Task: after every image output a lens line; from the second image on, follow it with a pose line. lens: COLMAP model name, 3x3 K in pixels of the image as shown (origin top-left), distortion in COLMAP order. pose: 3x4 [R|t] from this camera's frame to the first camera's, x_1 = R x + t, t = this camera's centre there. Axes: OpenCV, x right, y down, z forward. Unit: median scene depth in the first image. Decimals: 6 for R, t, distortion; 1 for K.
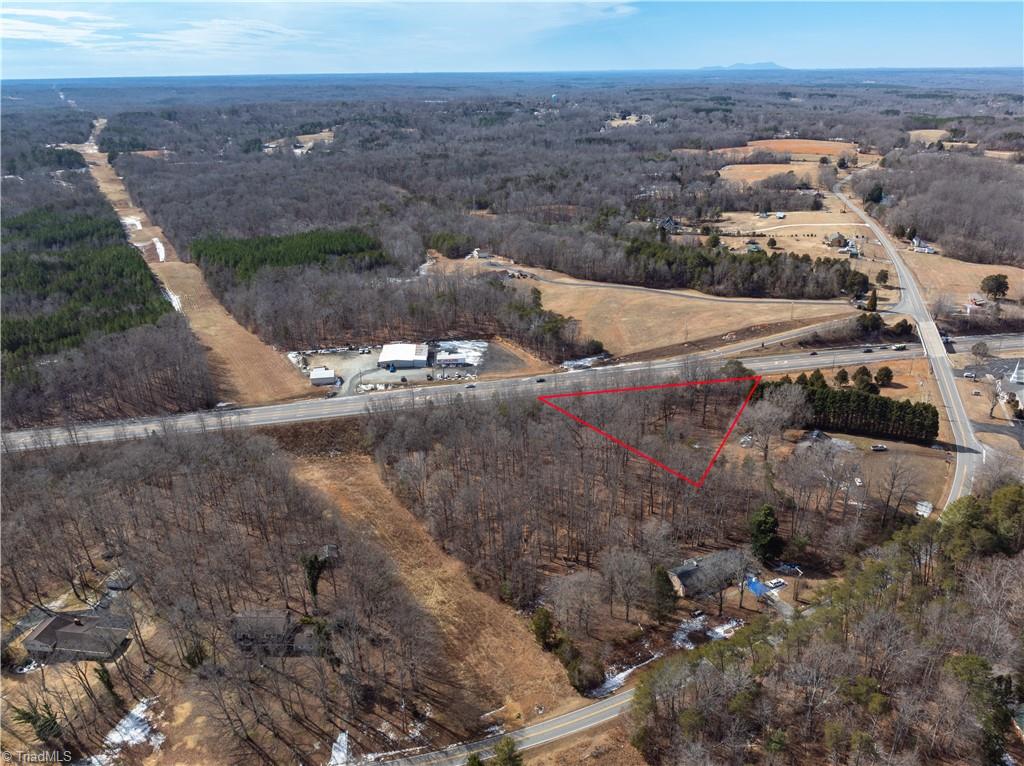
lens RADIAL K [[736.7, 0, 512.0], [0, 736.7, 383.0], [0, 0, 1]] dist [-0.024752, 0.008599]
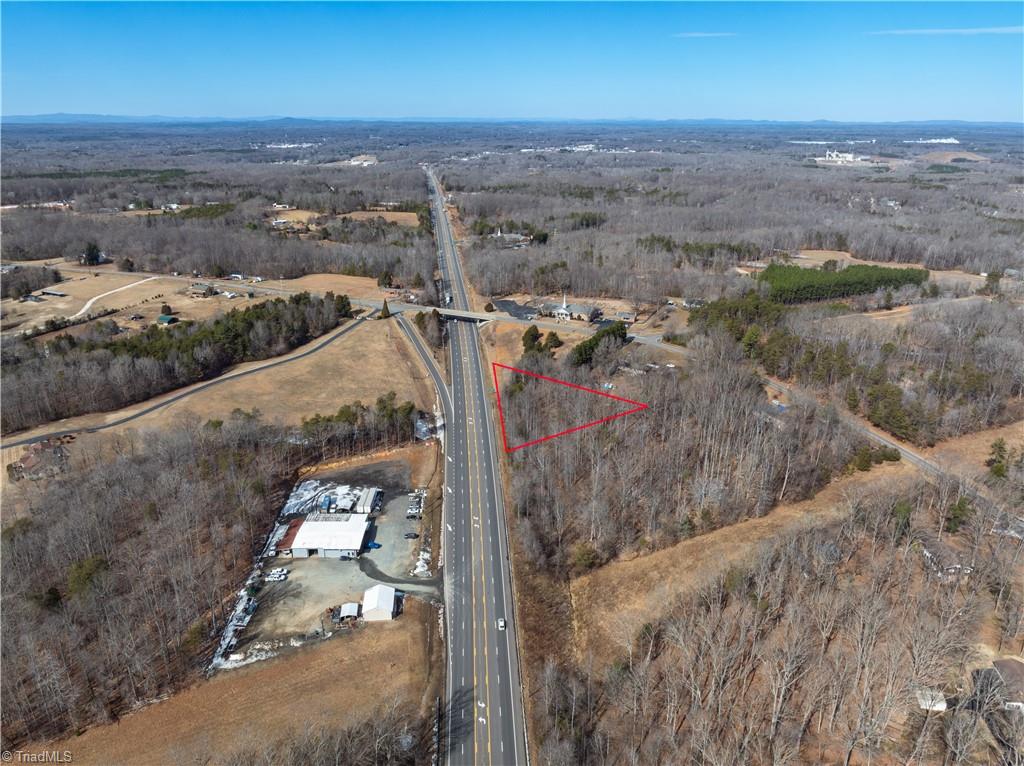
lens RADIAL K [[719.8, 0, 512.0], [0, 719.8, 383.0], [0, 0, 1]] dist [-0.034350, 0.023399]
pose [[0.066734, -0.335725, 0.939593, -0.726519], [0.392296, 0.874681, 0.284669, -0.289373], [-0.917415, 0.349601, 0.190074, 0.686007]]
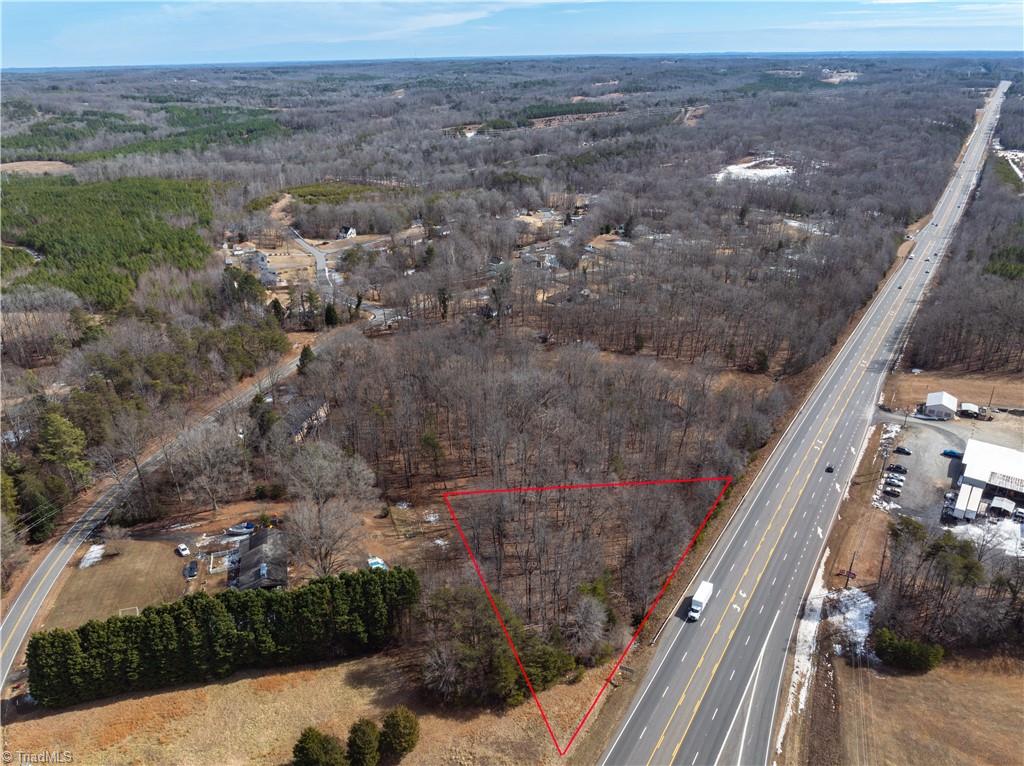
lens RADIAL K [[719.8, 0, 512.0], [0, 719.8, 383.0], [0, 0, 1]] dist [-0.034350, 0.023399]
pose [[-0.648885, 0.336815, -0.682279, 0.450313], [-0.280686, 0.727488, 0.626080, -0.323544], [0.707223, 0.597760, -0.377517, 0.914755]]
